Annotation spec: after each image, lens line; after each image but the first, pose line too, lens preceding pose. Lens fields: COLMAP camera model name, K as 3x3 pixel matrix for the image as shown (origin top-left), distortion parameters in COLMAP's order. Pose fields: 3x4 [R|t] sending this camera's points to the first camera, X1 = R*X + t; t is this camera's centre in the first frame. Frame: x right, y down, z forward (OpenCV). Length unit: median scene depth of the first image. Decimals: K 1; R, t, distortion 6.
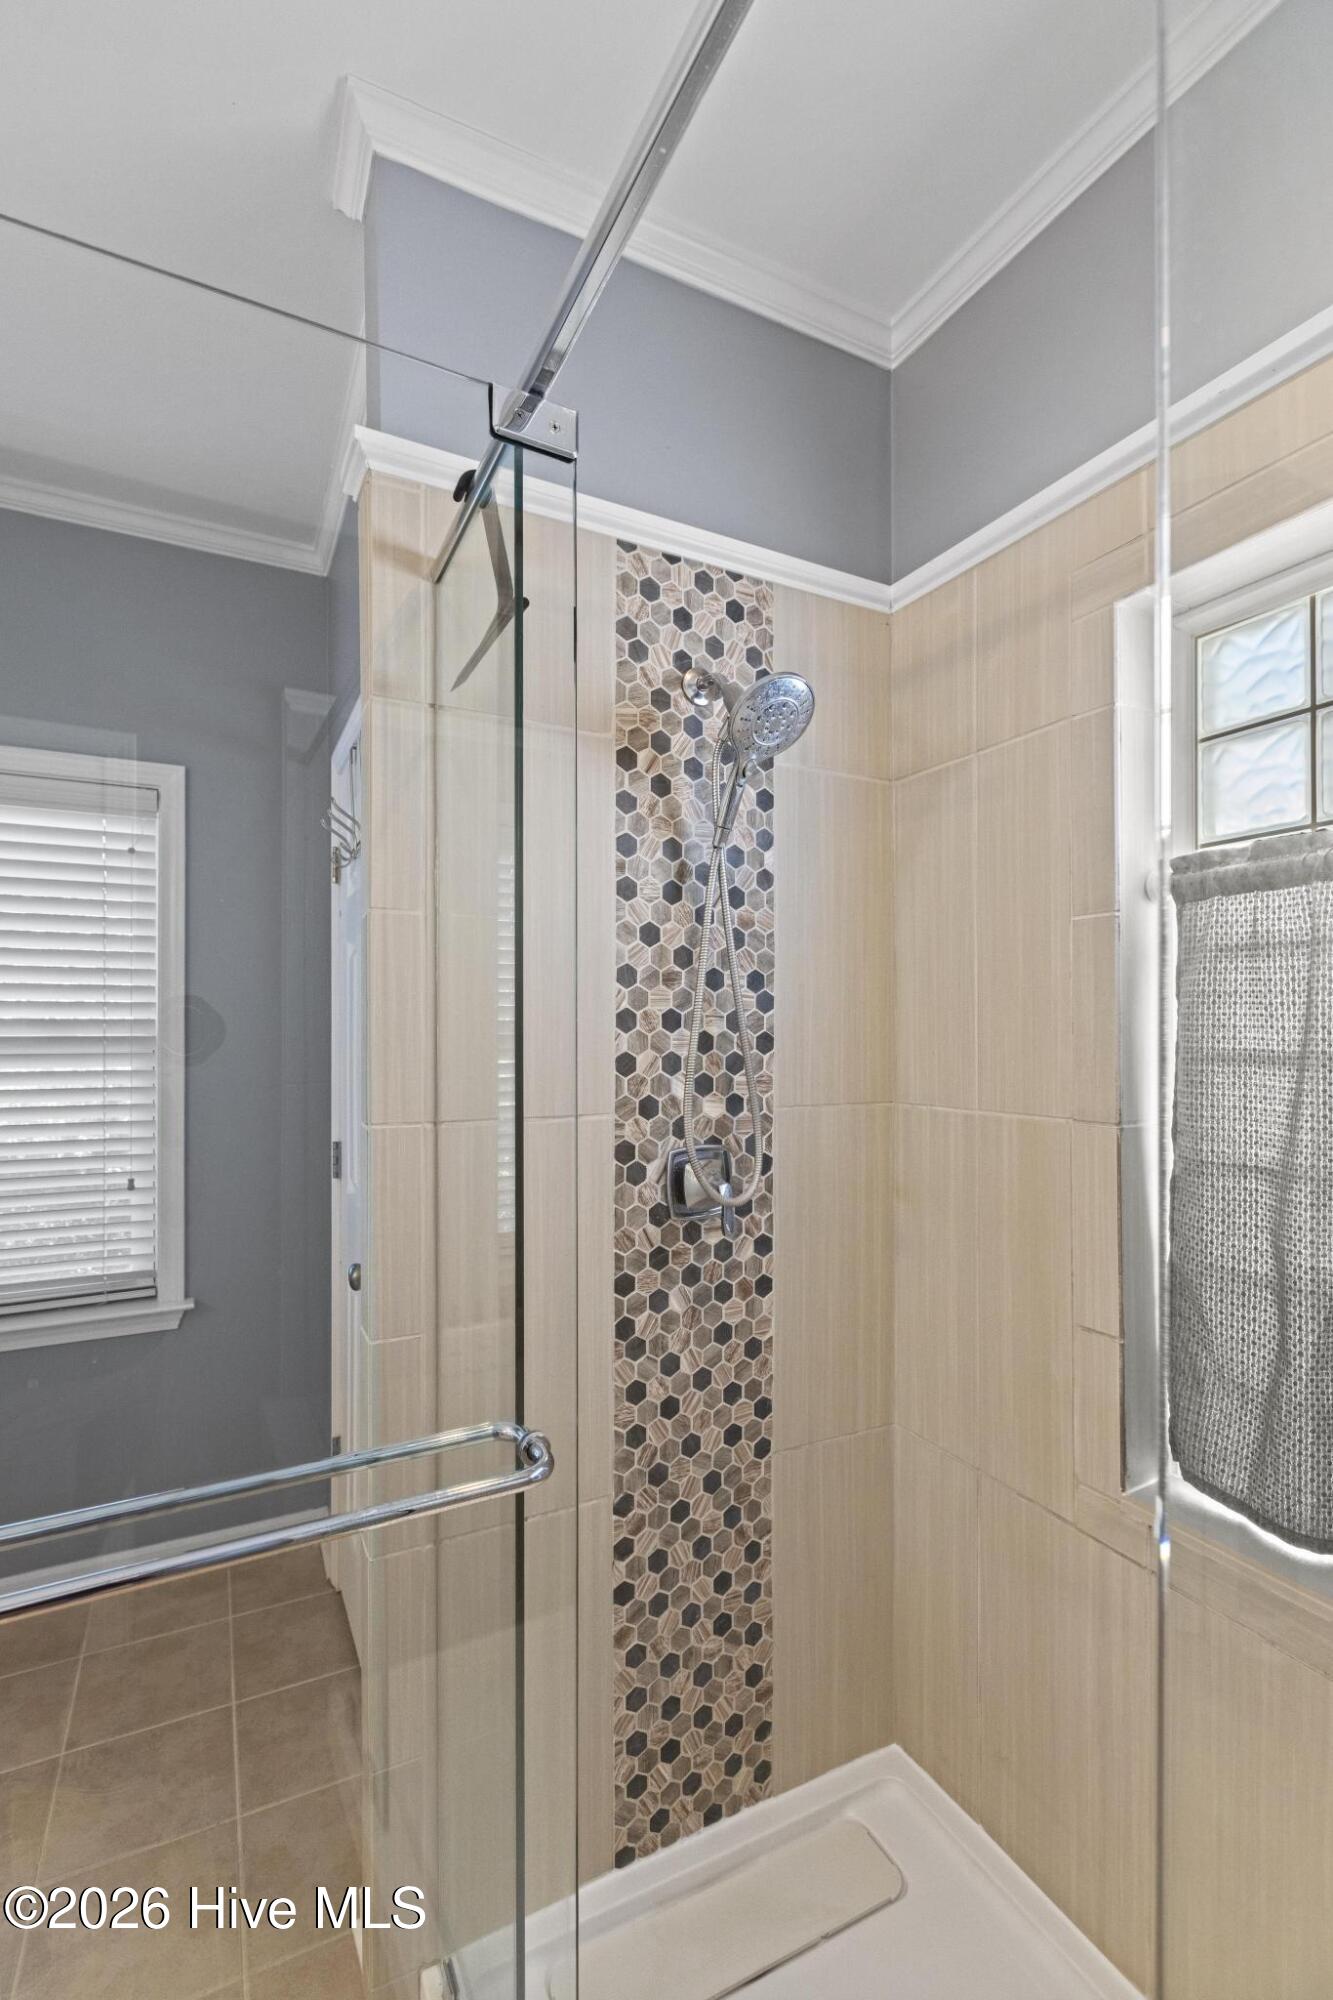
lens RADIAL K [[893.1, 0, 670.6], [0, 893.1, 1026.7], [0, 0, 1]] dist [0.005488, -0.001629]
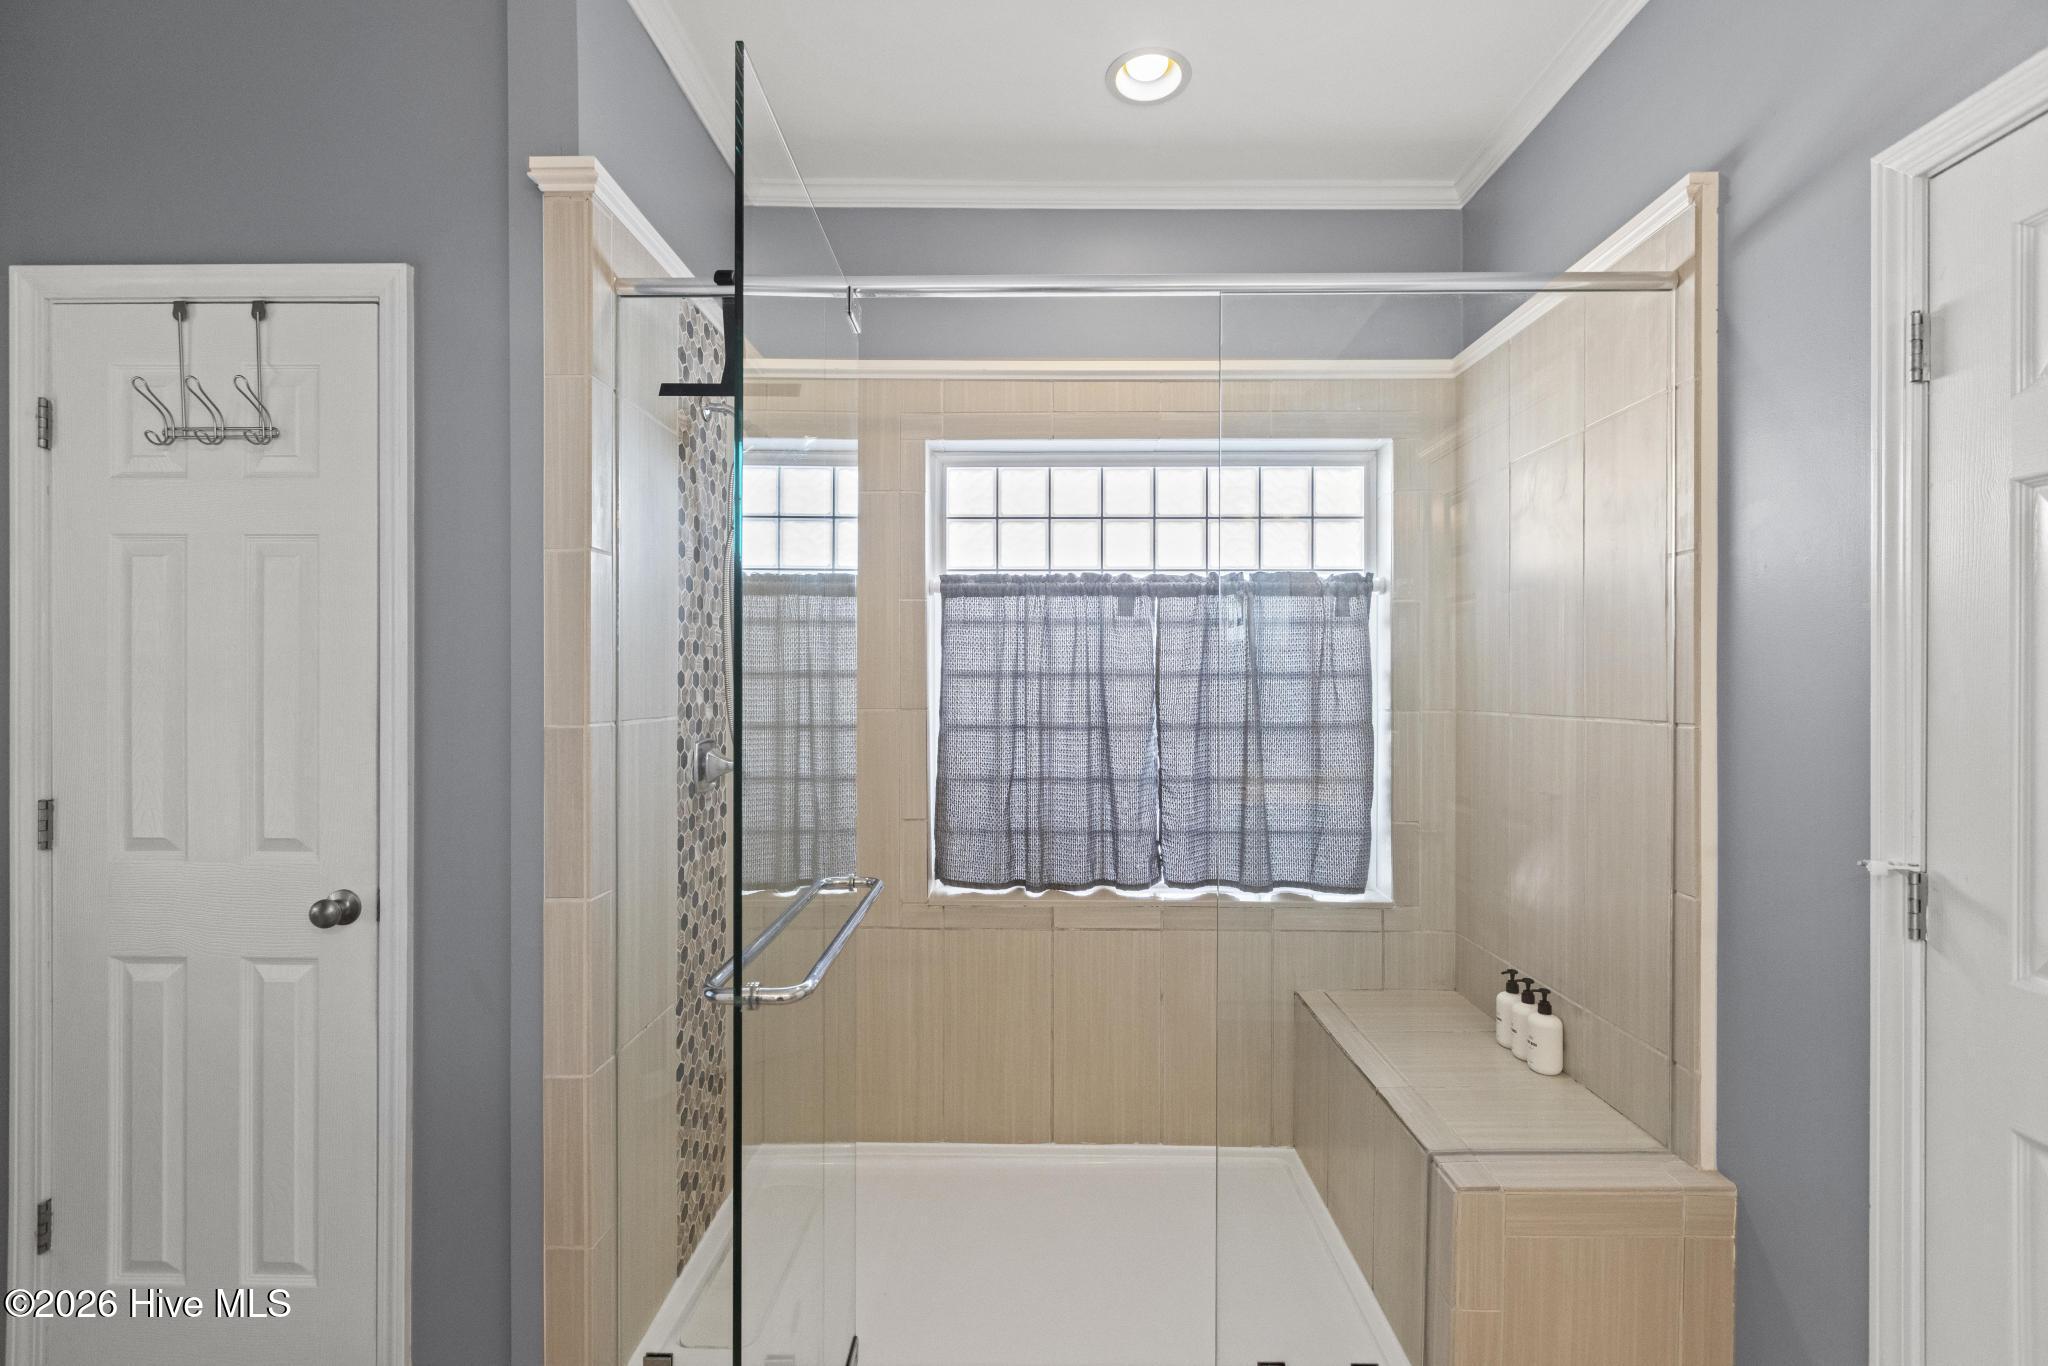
lens RADIAL K [[914.6, 0, 1027.8], [0, 914.6, 684.3], [0, 0, 1]] dist [0.005488, -0.001629]
pose [[0.456730, -0.000188, 0.889605, -1.039930], [0.001245, 0.999999, -0.000428, 0.051070], [-0.889605, 0.001304, 0.456730, -0.095769]]
